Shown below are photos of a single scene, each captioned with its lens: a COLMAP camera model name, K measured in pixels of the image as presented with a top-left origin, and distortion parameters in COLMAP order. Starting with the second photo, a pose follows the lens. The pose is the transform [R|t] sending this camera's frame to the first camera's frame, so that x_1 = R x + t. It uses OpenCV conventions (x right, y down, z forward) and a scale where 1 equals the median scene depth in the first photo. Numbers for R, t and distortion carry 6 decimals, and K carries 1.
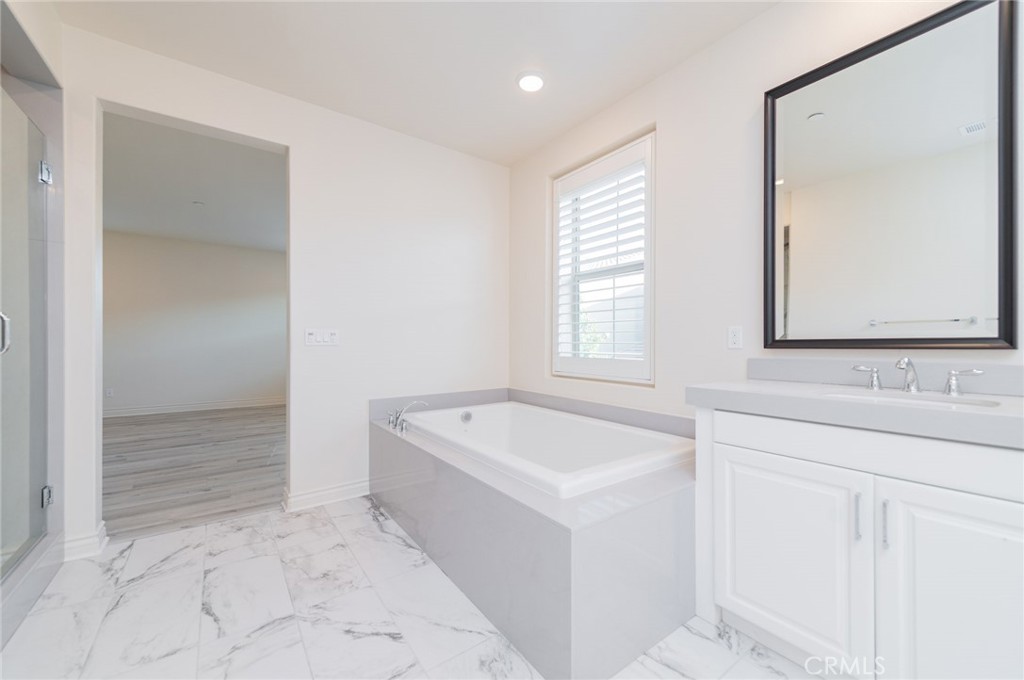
lens RADIAL K [[406.4, 0, 513.8], [0, 406.4, 347.7], [0, 0, 1]] dist [0.018435, -0.004647]
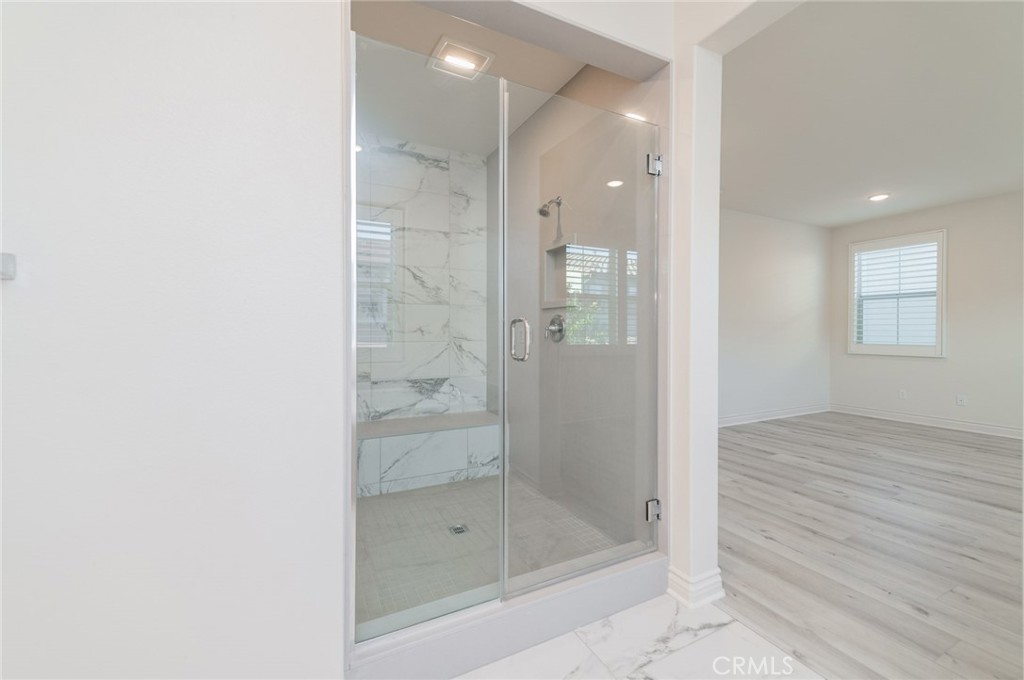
lens RADIAL K [[406.4, 0, 522.1], [0, 406.4, 333.9], [0, 0, 1]] dist [0.018435, -0.004647]
pose [[-0.152677, 0.001120, -0.988275, -0.140799], [-0.006858, 0.999974, 0.002193, -0.032242], [0.988252, 0.007113, -0.152665, 0.686503]]
